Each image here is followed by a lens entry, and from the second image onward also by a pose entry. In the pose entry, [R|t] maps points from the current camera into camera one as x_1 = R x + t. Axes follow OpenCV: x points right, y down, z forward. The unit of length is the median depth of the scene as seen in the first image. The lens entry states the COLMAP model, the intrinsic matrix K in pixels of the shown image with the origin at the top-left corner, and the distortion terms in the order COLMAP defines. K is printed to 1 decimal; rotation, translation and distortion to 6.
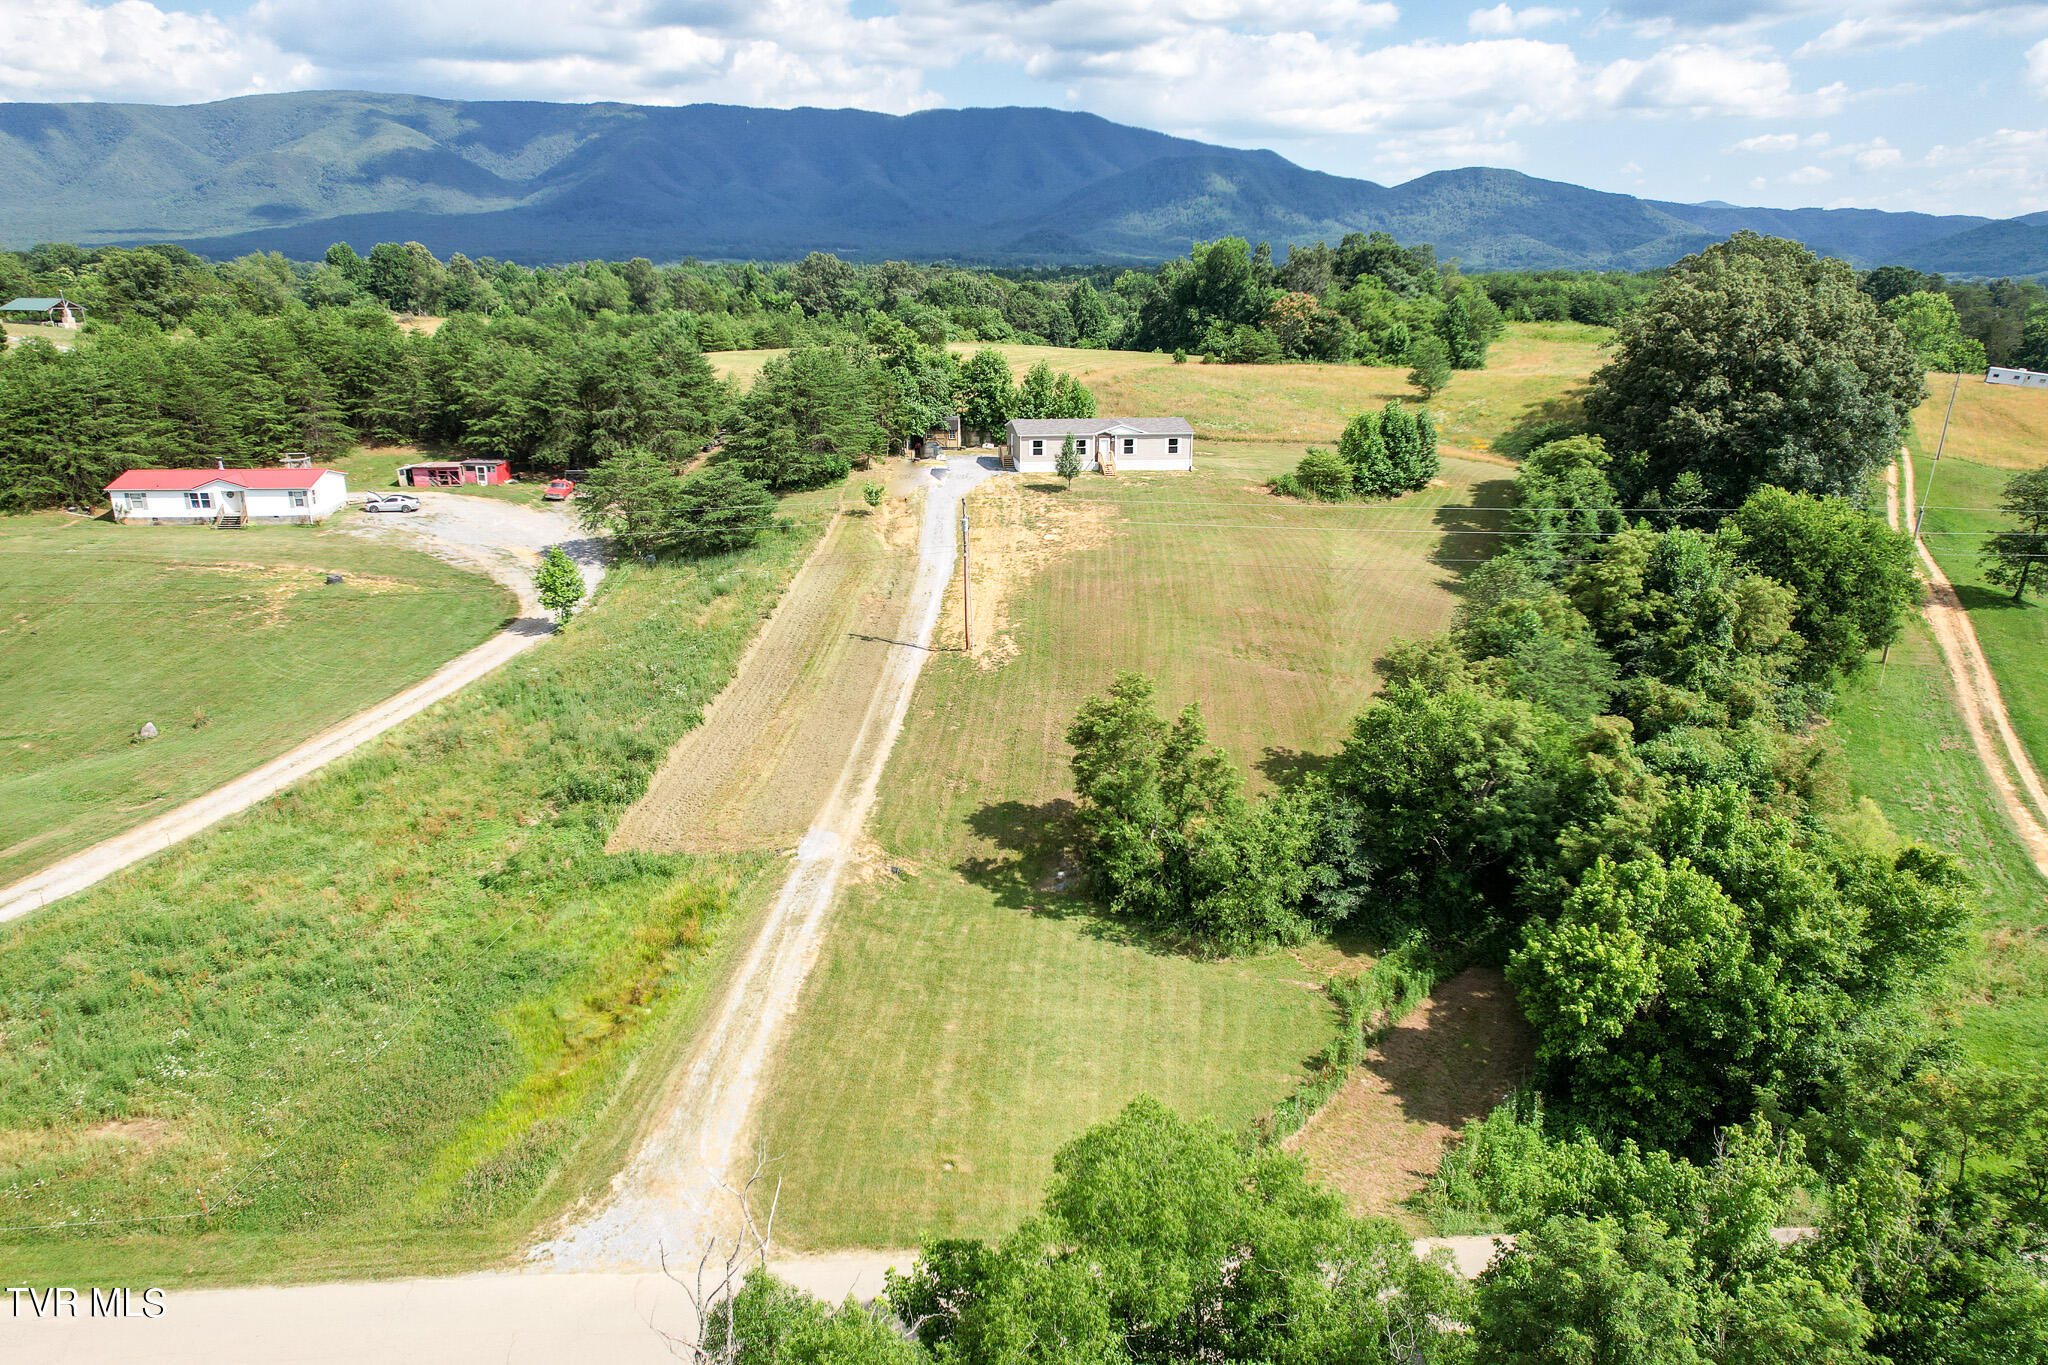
lens RADIAL K [[1311.8, 0, 1029.7], [0, 1311.8, 677.5], [0, 0, 1]] dist [-0.062610, 0.056590]
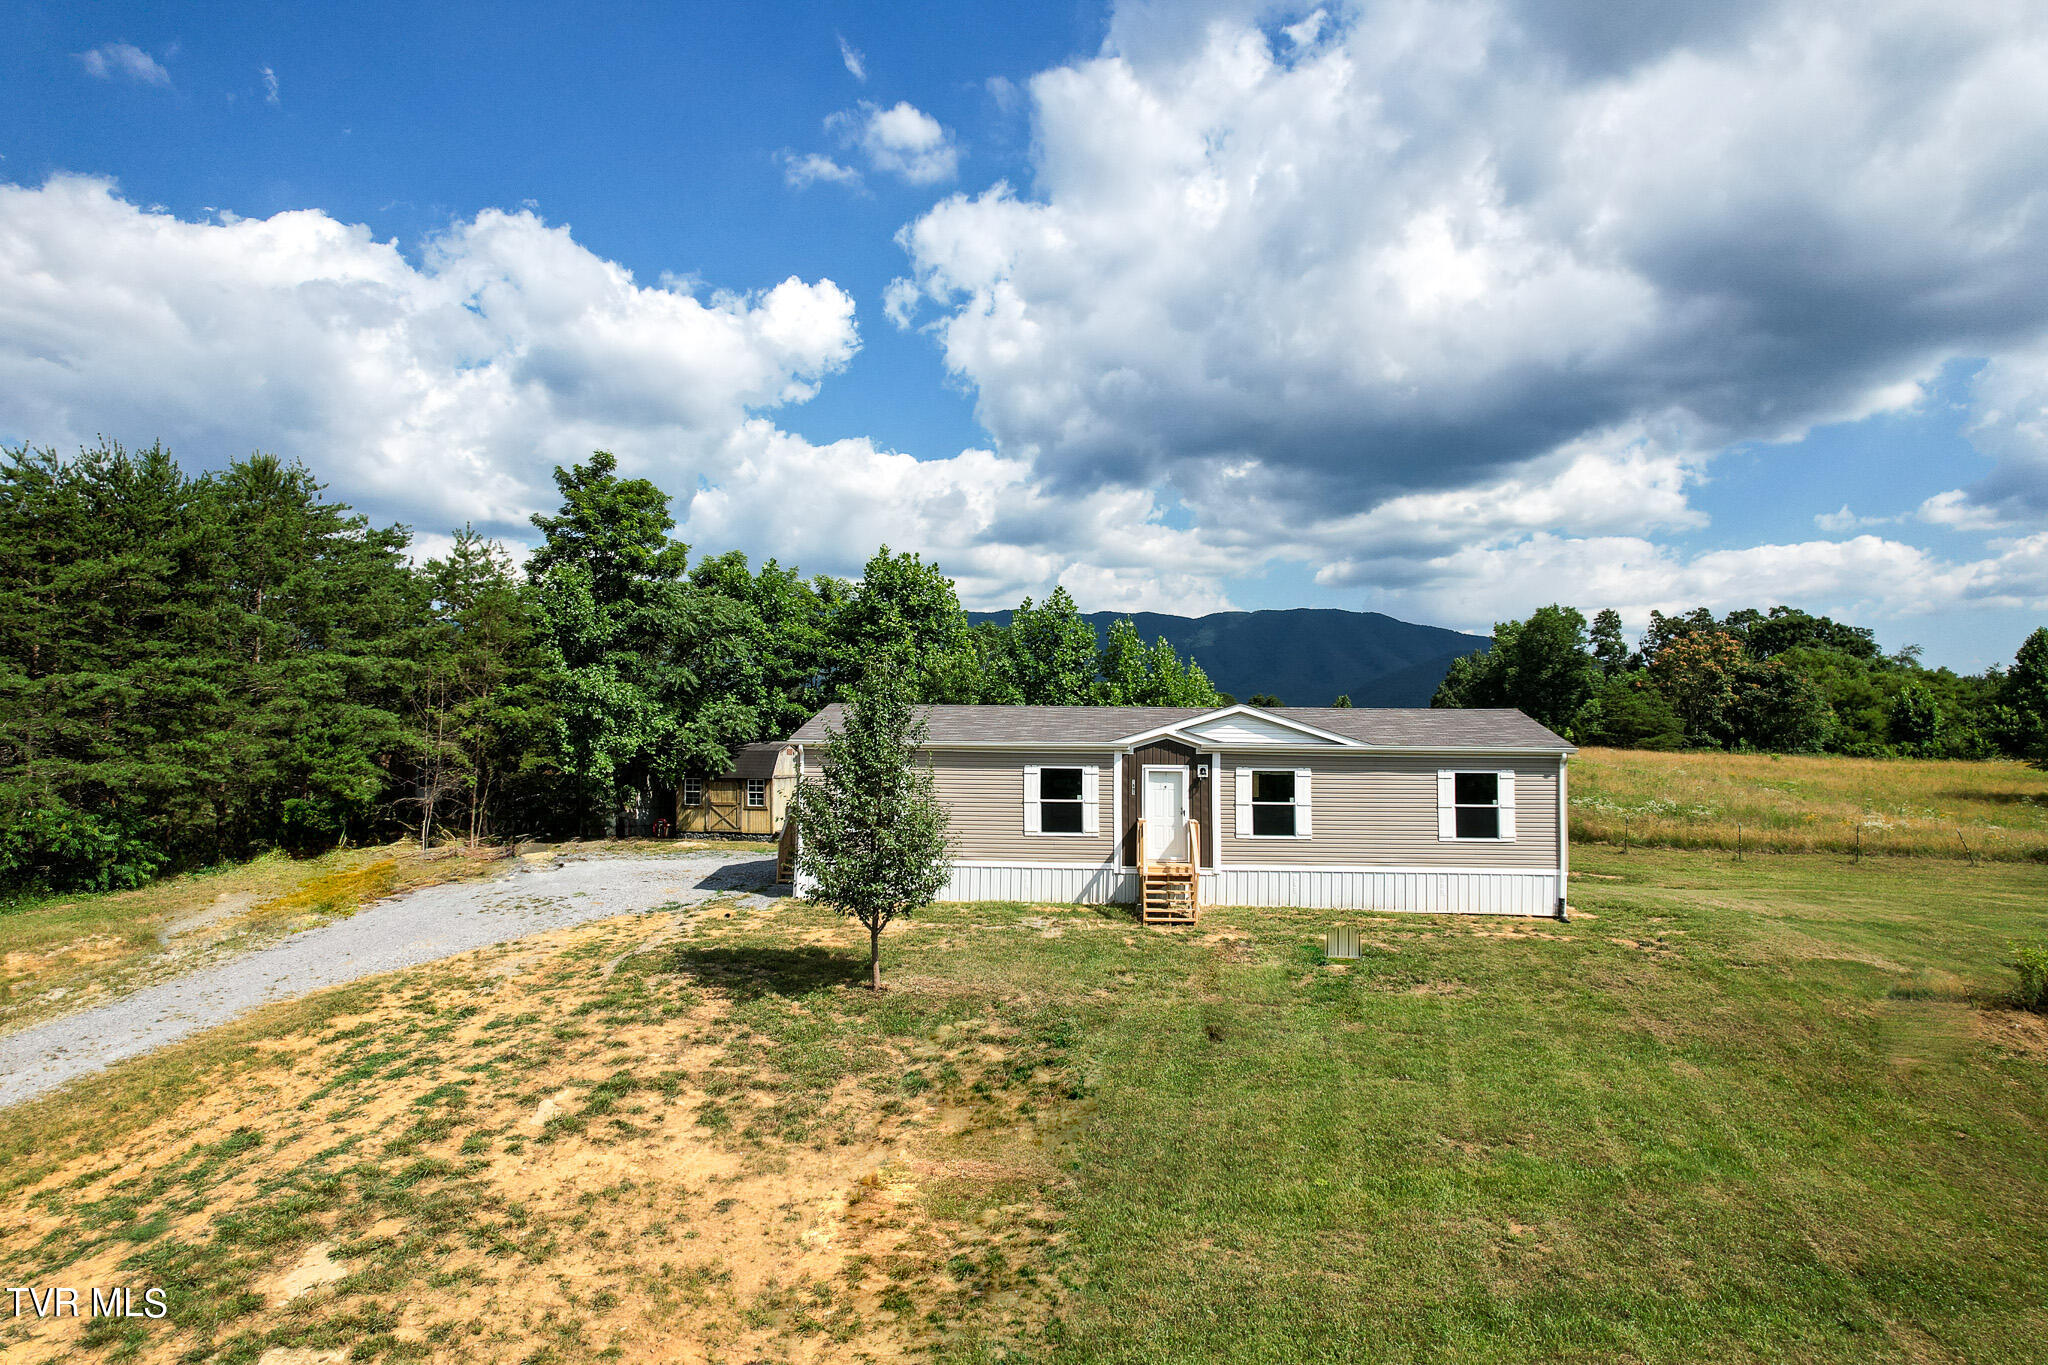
lens RADIAL K [[1311.8, 0, 1018.5], [0, 1311.8, 672.7], [0, 0, 1]] dist [-0.062610, 0.056590]
pose [[0.974396, -0.007071, -0.224725, 0.096814], [-0.074754, 0.932455, -0.353468, -0.131177], [0.212046, 0.361217, 0.908052, 0.893400]]
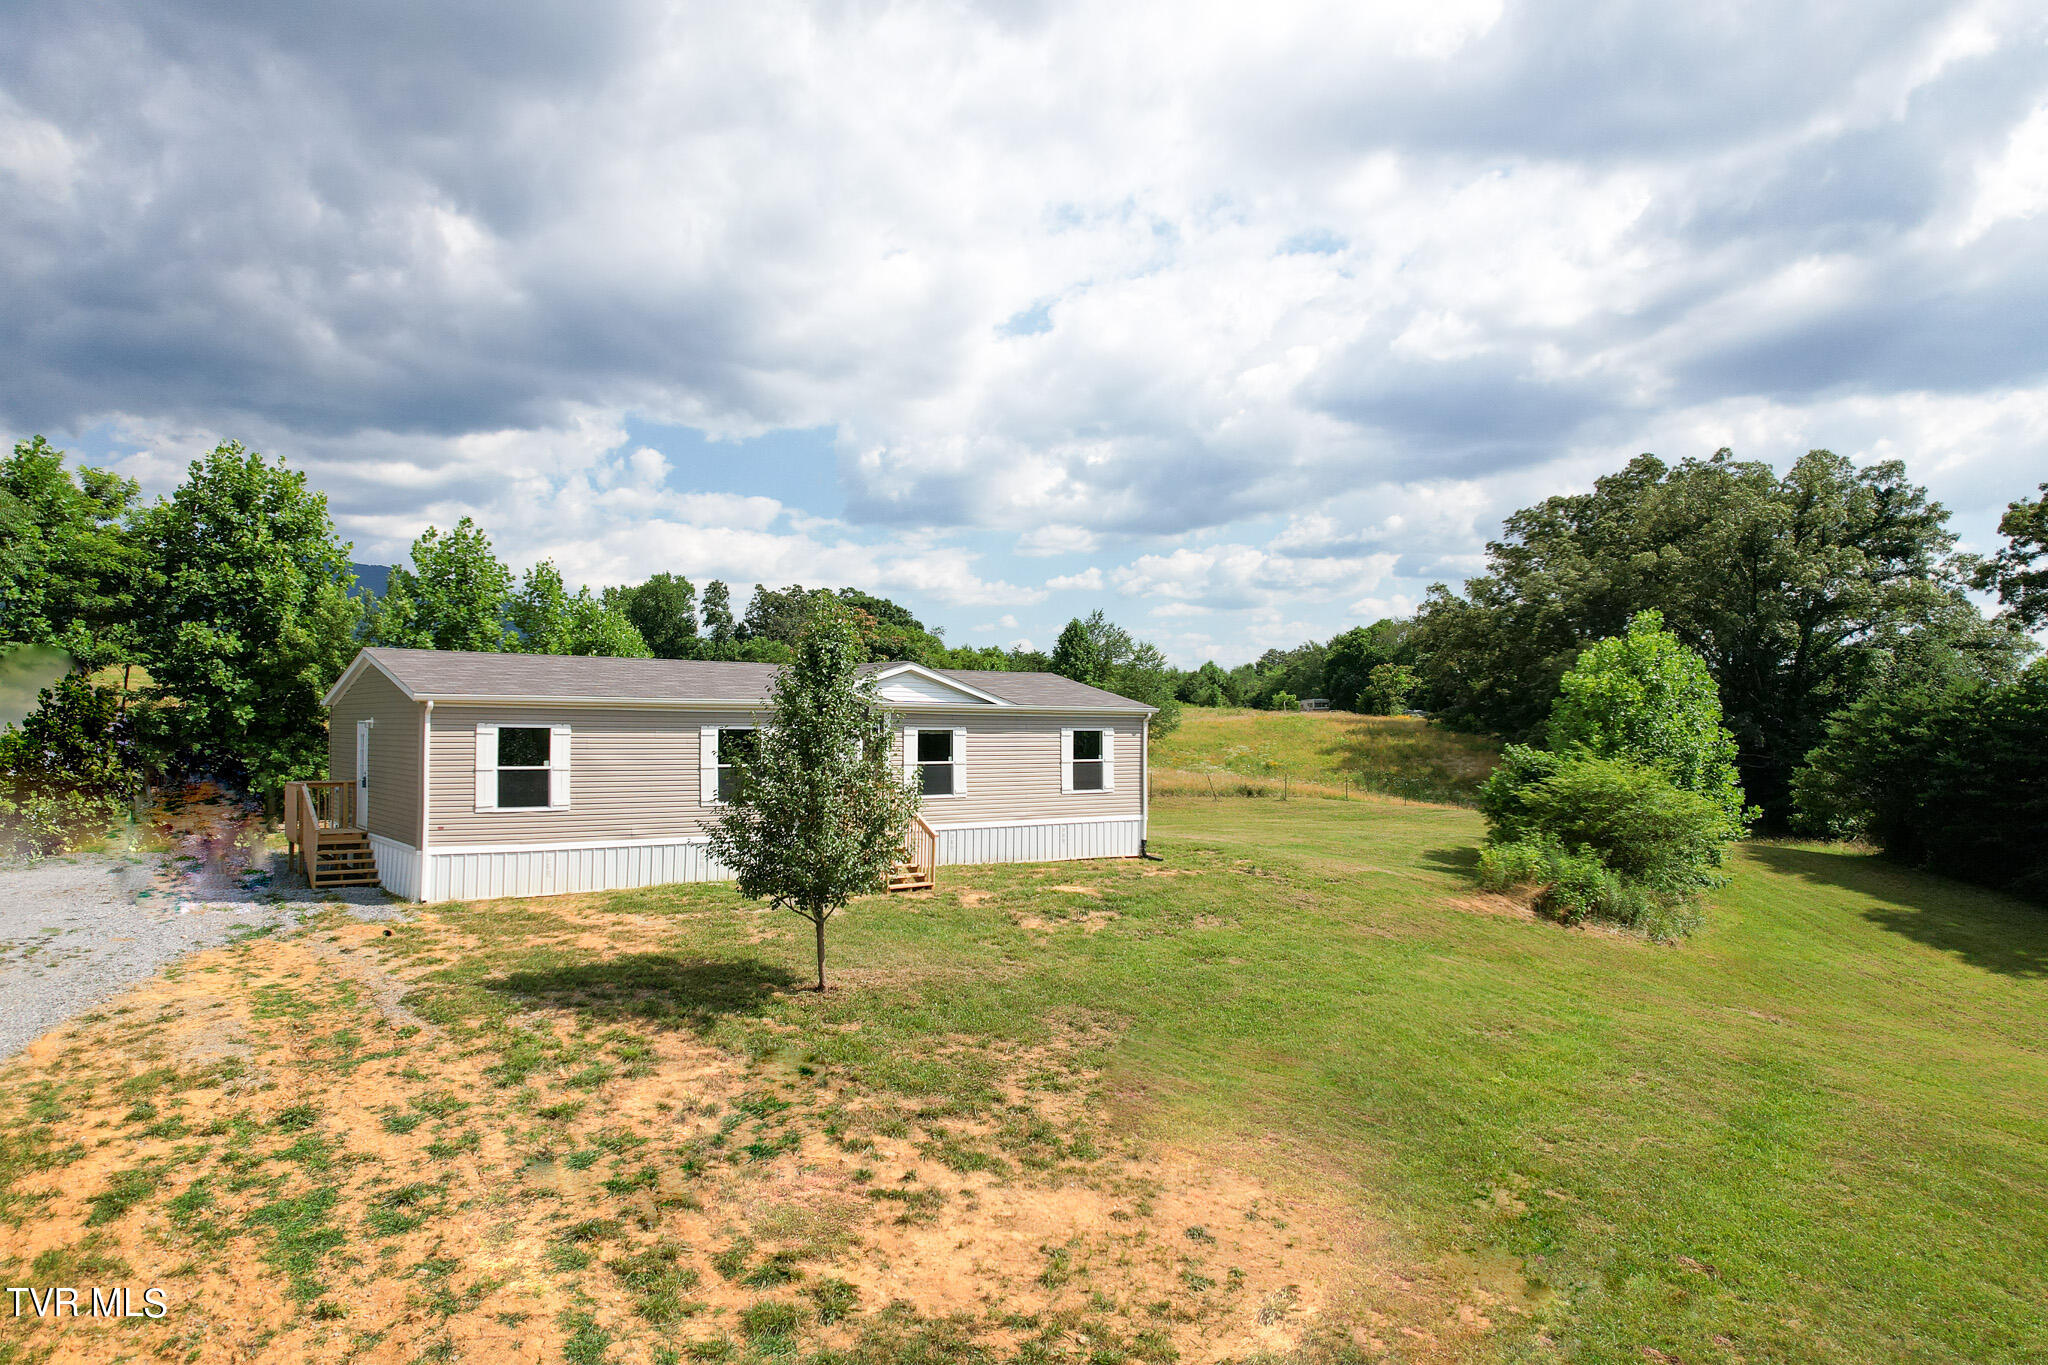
lens RADIAL K [[1311.8, 0, 1014.9], [0, 1311.8, 655.3], [0, 0, 1]] dist [-0.062610, 0.056590]
pose [[0.874573, 0.027820, 0.484095, -0.026619], [0.143532, 0.938760, -0.313256, -0.139050], [-0.463163, 0.343448, 0.817021, 0.922852]]
